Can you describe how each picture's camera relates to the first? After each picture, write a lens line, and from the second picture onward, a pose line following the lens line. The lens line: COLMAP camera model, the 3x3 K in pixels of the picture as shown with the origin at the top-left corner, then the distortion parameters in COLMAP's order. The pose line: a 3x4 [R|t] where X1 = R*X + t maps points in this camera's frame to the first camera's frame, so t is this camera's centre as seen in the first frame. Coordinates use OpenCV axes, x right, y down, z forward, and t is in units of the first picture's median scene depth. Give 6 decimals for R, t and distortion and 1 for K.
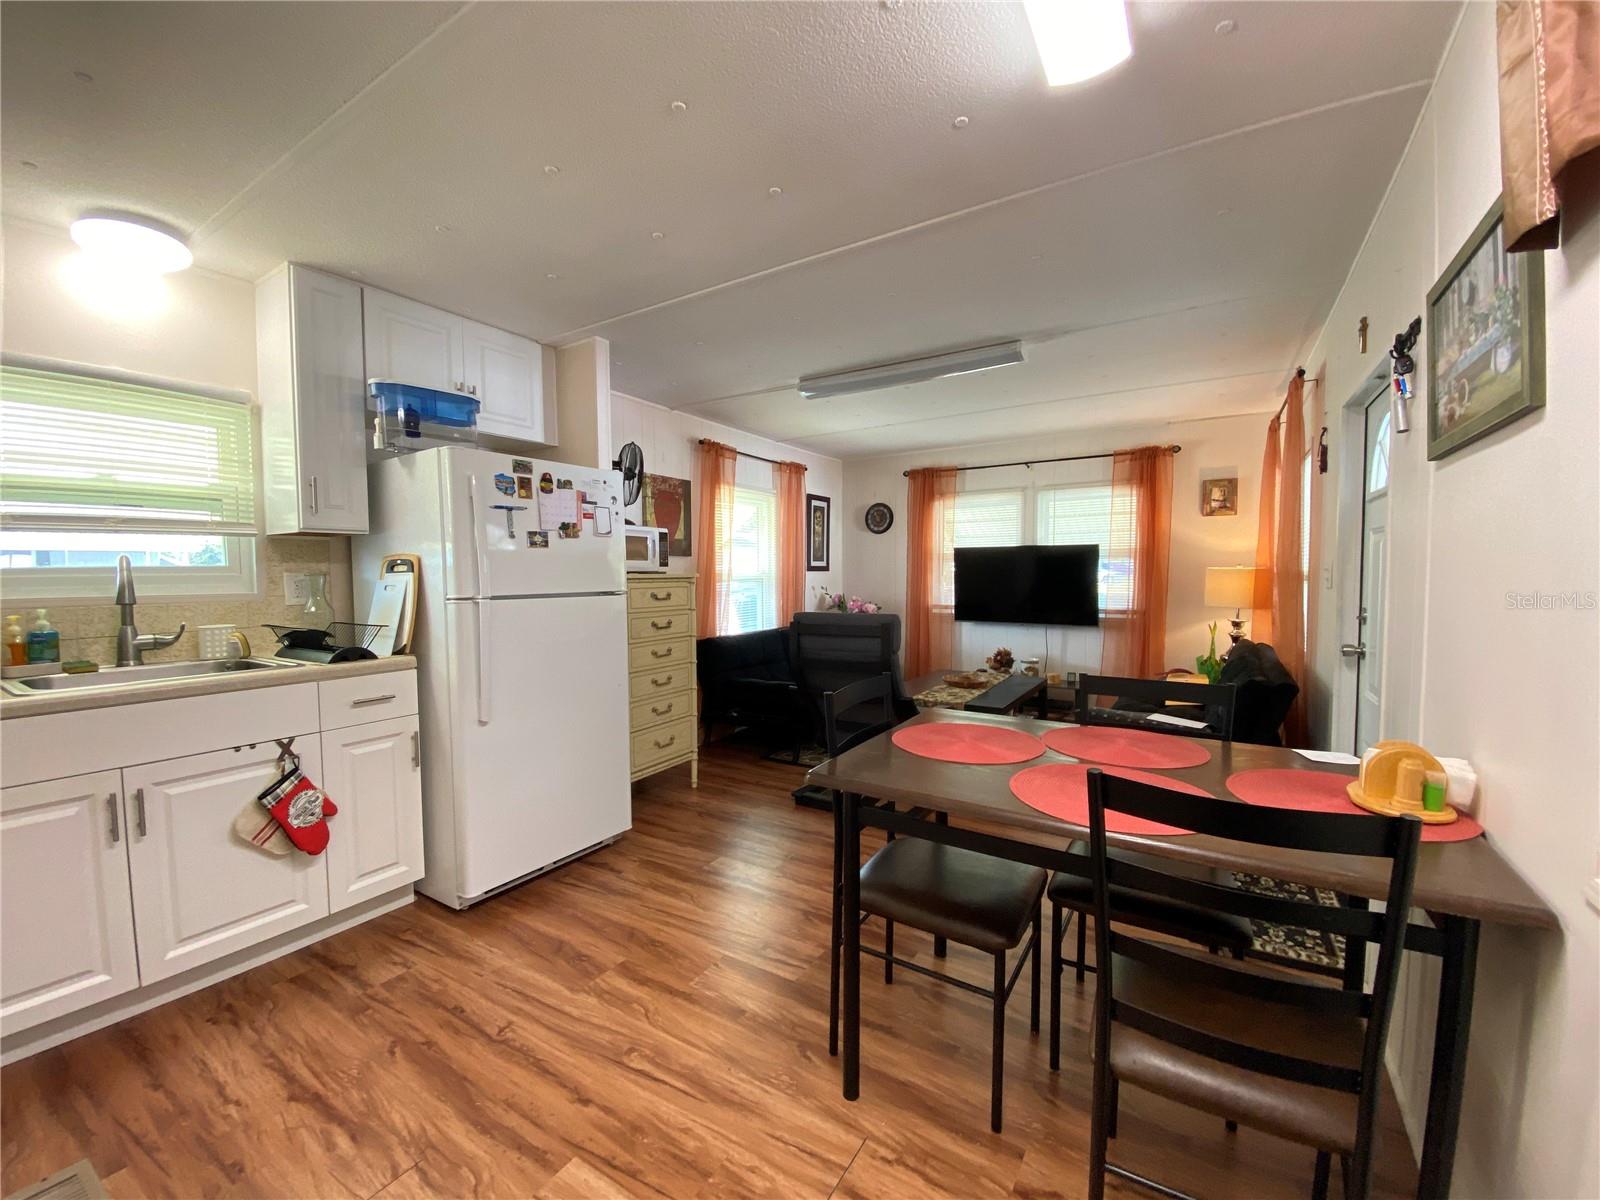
lens RADIAL K [[637.5, 0, 813.6], [0, 637.5, 605.2], [0, 0, 1]] dist [0.017231, -0.022801]
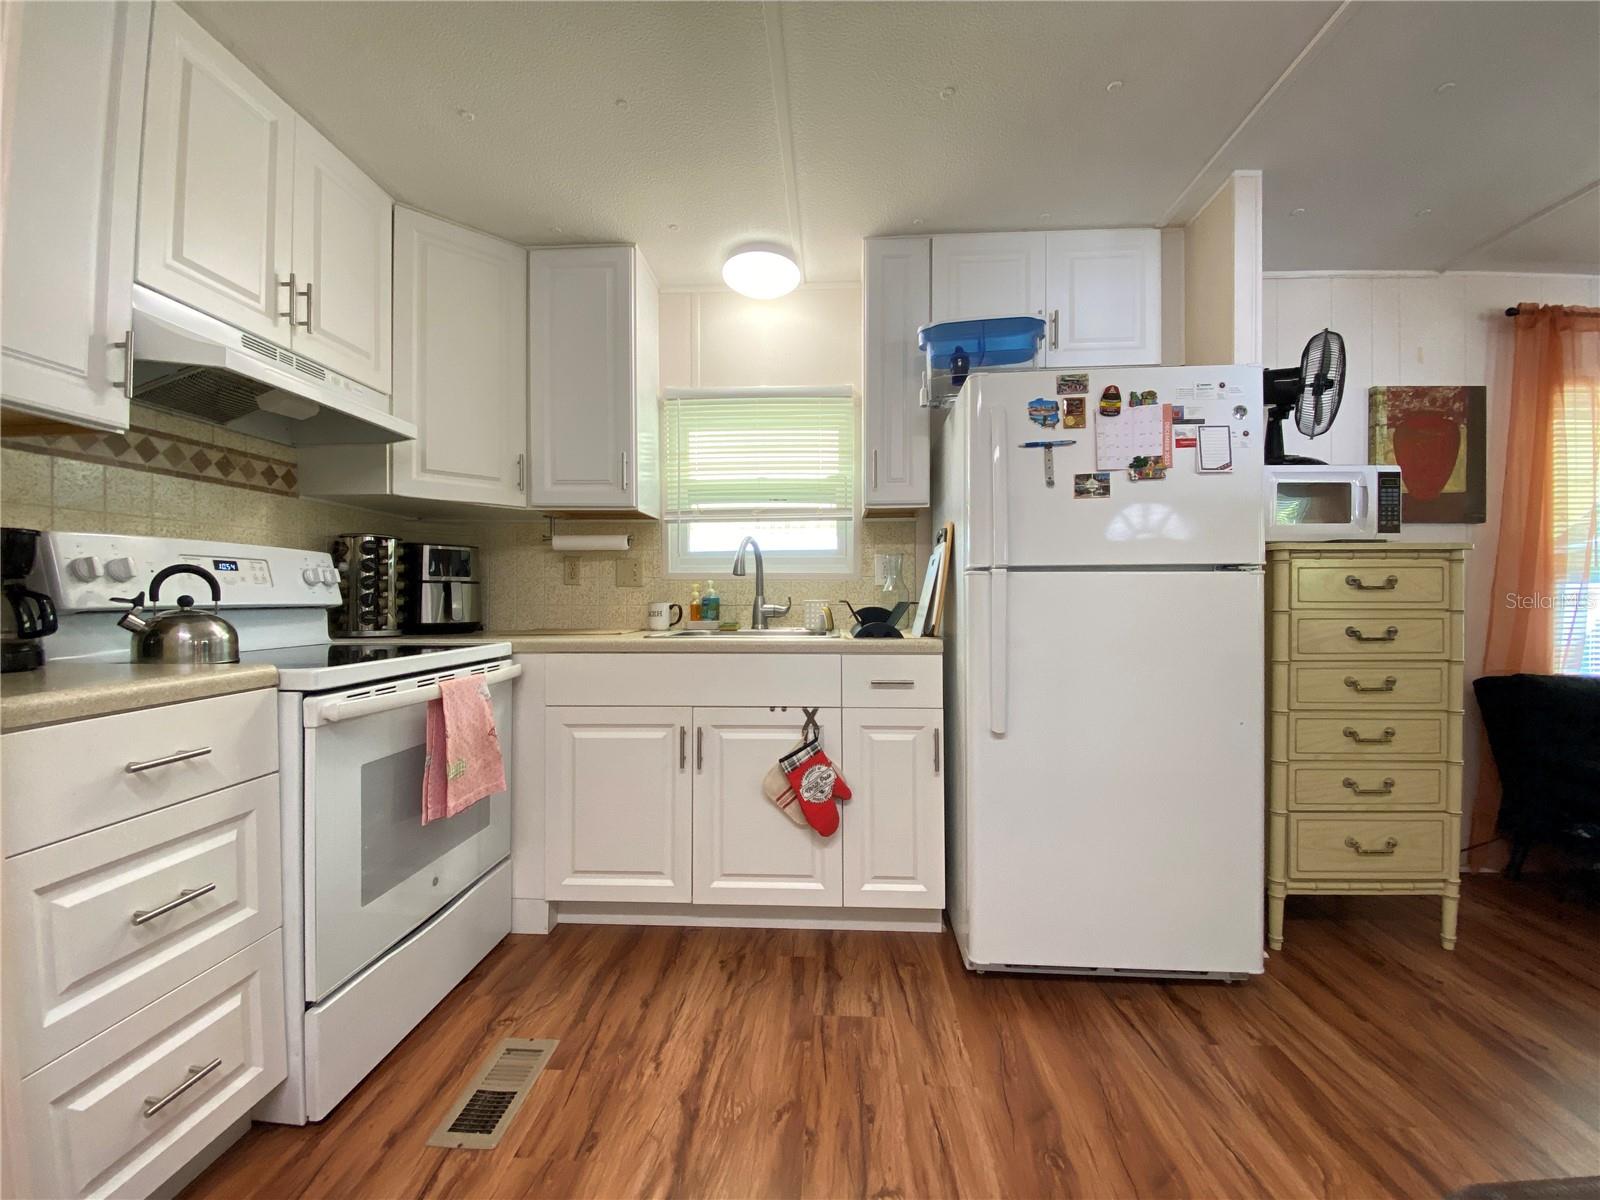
lens RADIAL K [[648.4, 0, 802.2], [0, 648.4, 602.0], [0, 0, 1]] dist [0.028981, -0.025114]
pose [[0.471932, 0.012191, -0.881551, 0.042780], [-0.046978, 0.998832, -0.011336, 0.046556], [0.880383, 0.046763, 0.471953, 0.409789]]
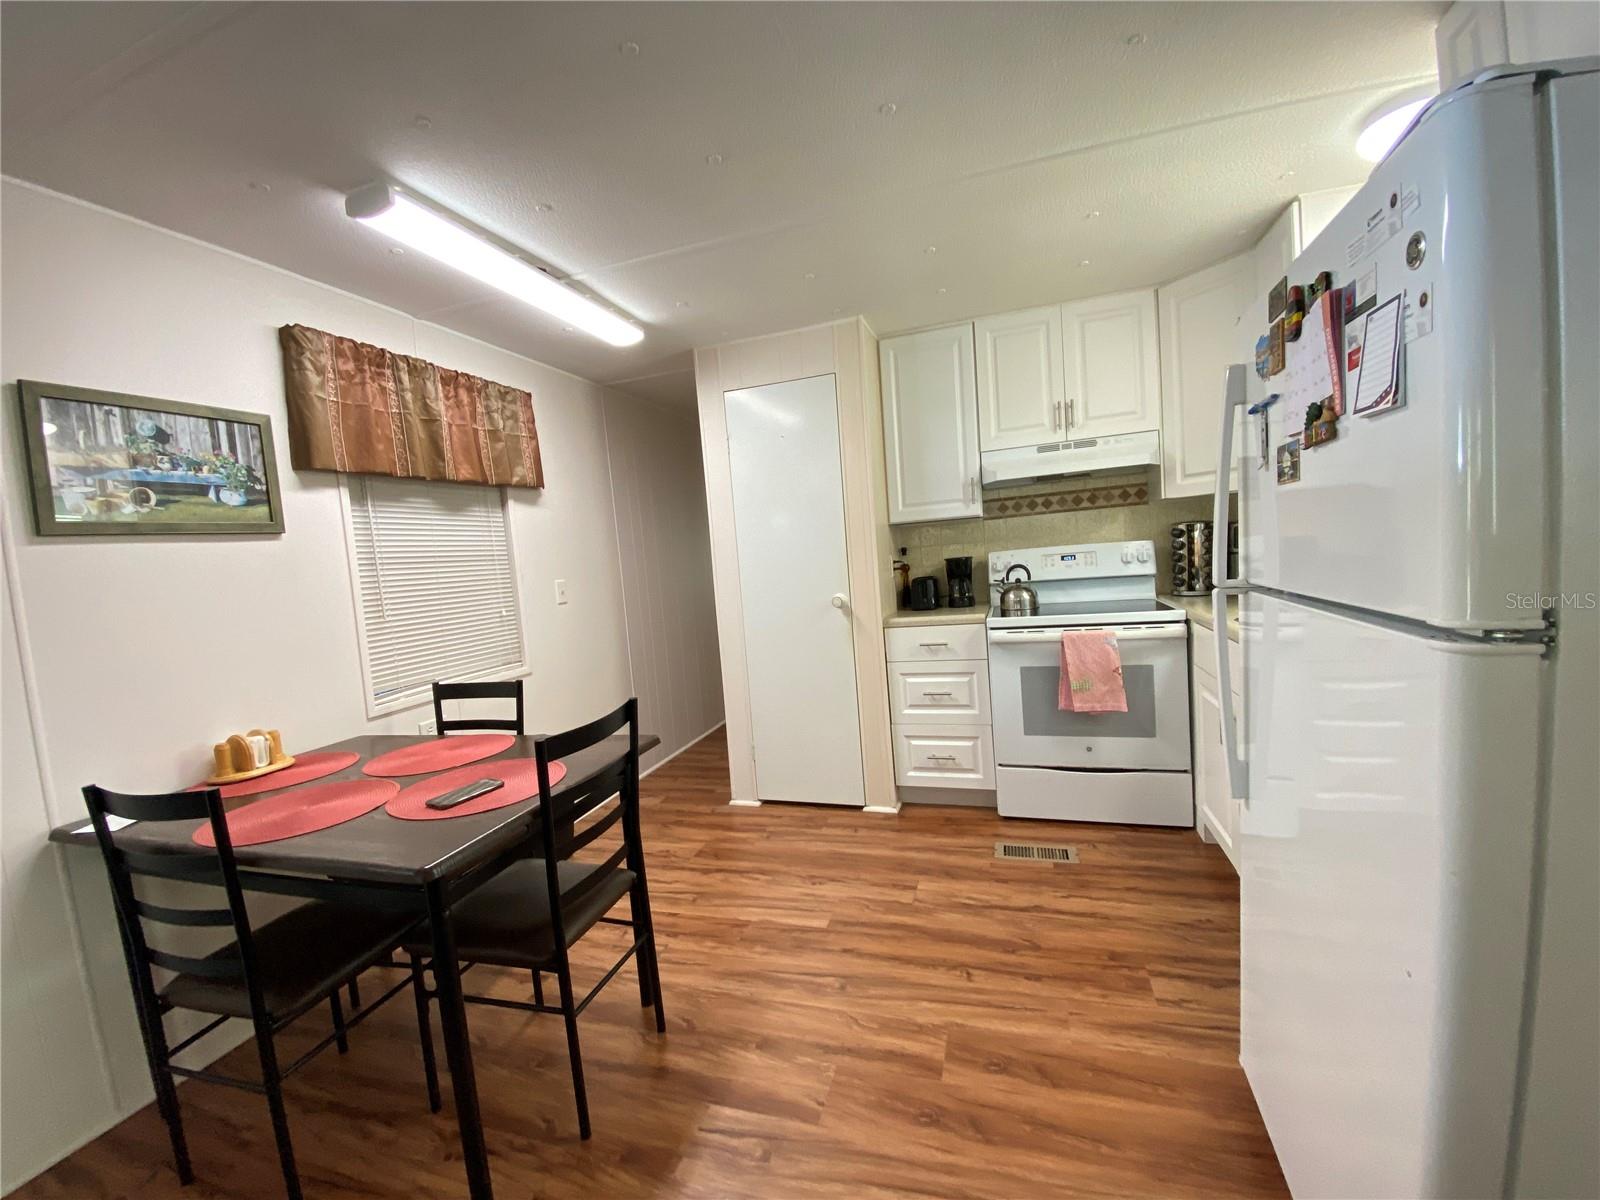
lens RADIAL K [[648.4, 0, 802.2], [0, 648.4, 602.0], [0, 0, 1]] dist [0.028981, -0.025114]
pose [[-0.969948, 0.099786, -0.221911, -0.017960], [0.072668, 0.989213, 0.127192, -0.092320], [0.232209, 0.107244, -0.966736, 1.382998]]
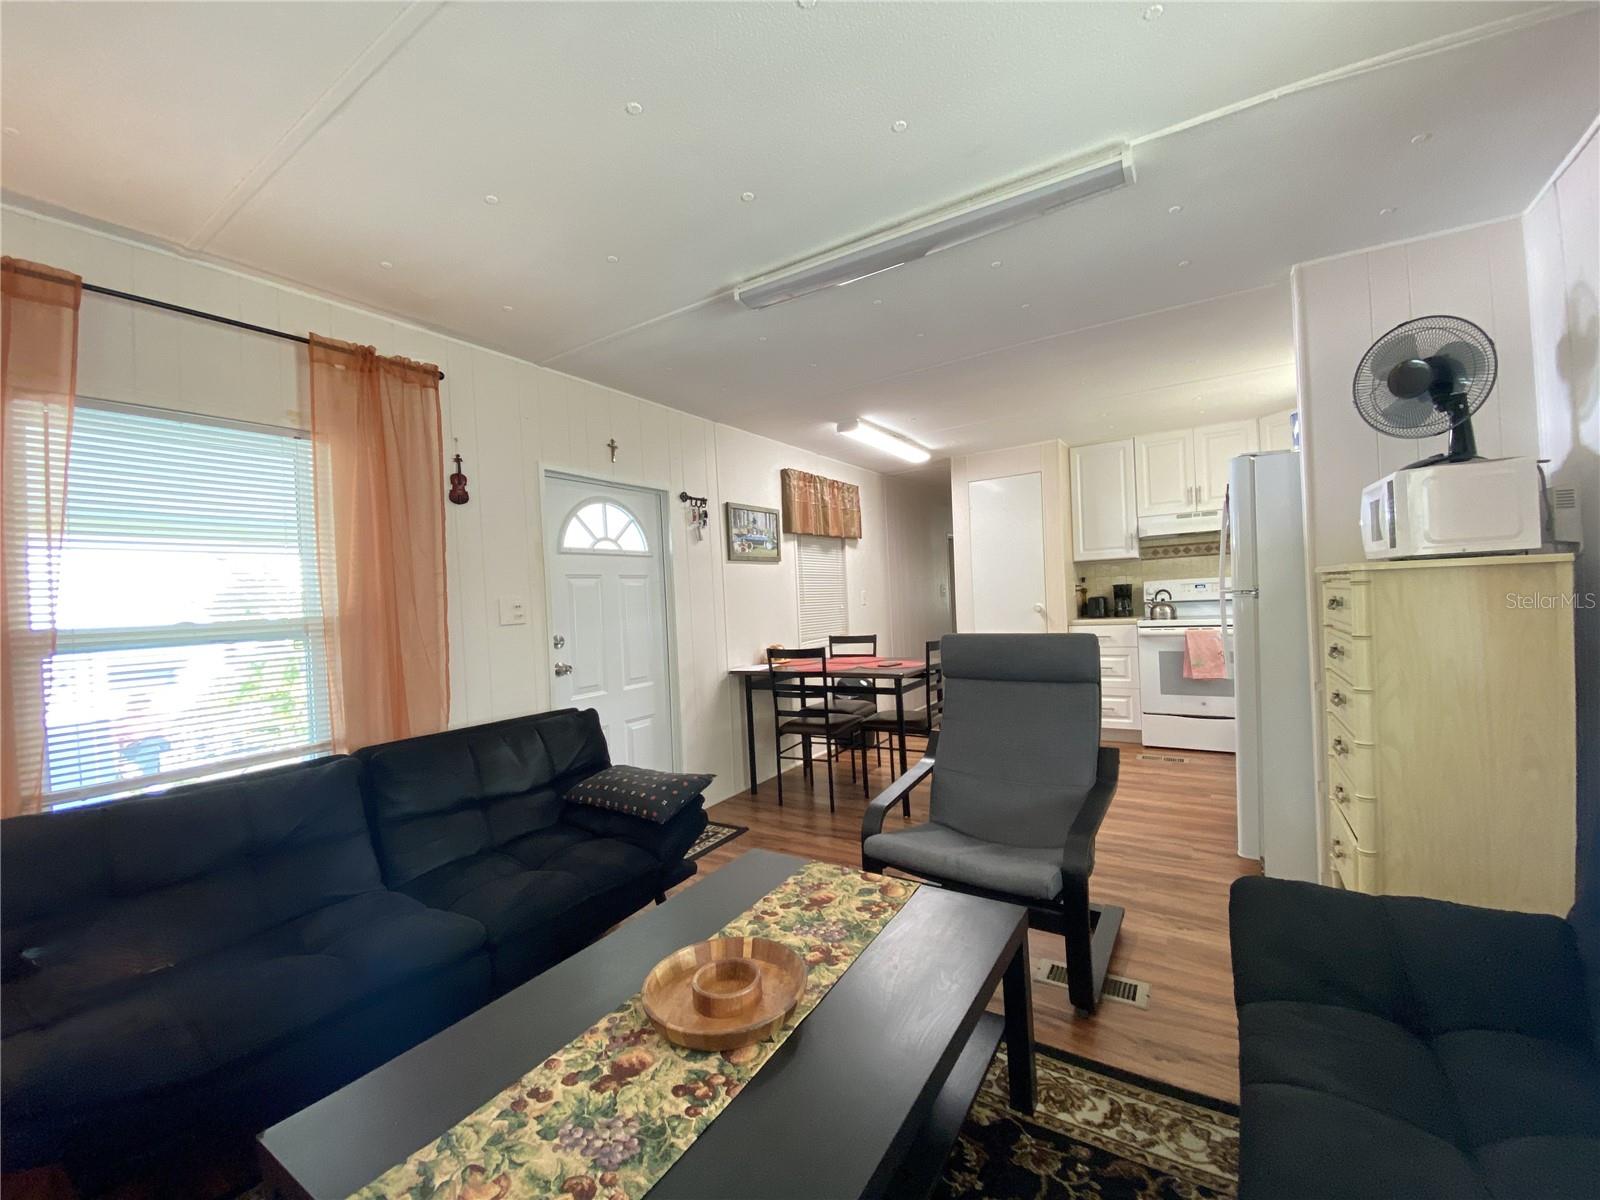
lens RADIAL K [[649.9, 0, 795.3], [0, 649.9, 599.2], [0, 0, 1]] dist [0.022478, -0.021242]
pose [[-0.997970, 0.053745, 0.034153, 0.340949], [0.055489, 0.997086, 0.052356, -0.109142], [-0.031239, 0.054145, -0.998044, 2.288155]]
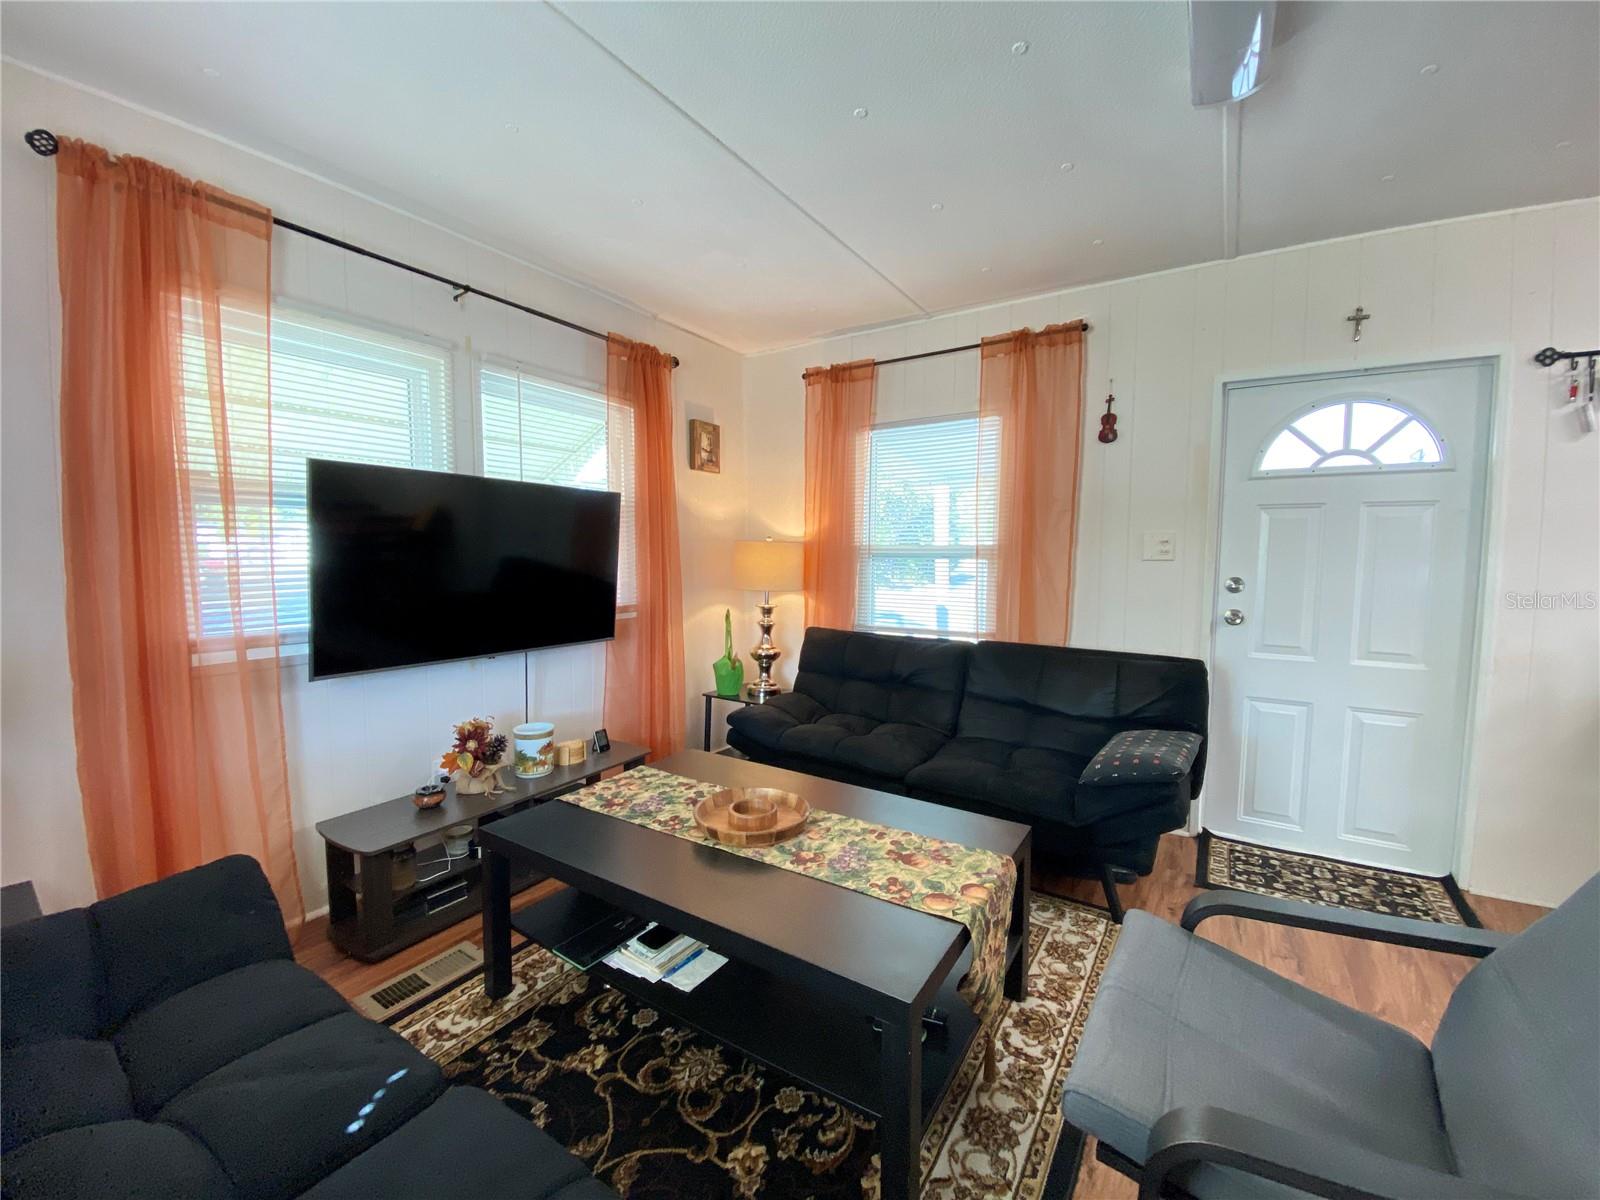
lens RADIAL K [[639.0, 0, 800.0], [0, 639.0, 600.1], [0, 0, 1]] dist [0.032959, -0.026365]
pose [[0.032272, -0.069937, 0.997029, -0.258957], [0.046964, 0.996553, 0.068383, -0.066391], [-0.998375, 0.044618, 0.035445, 1.710870]]
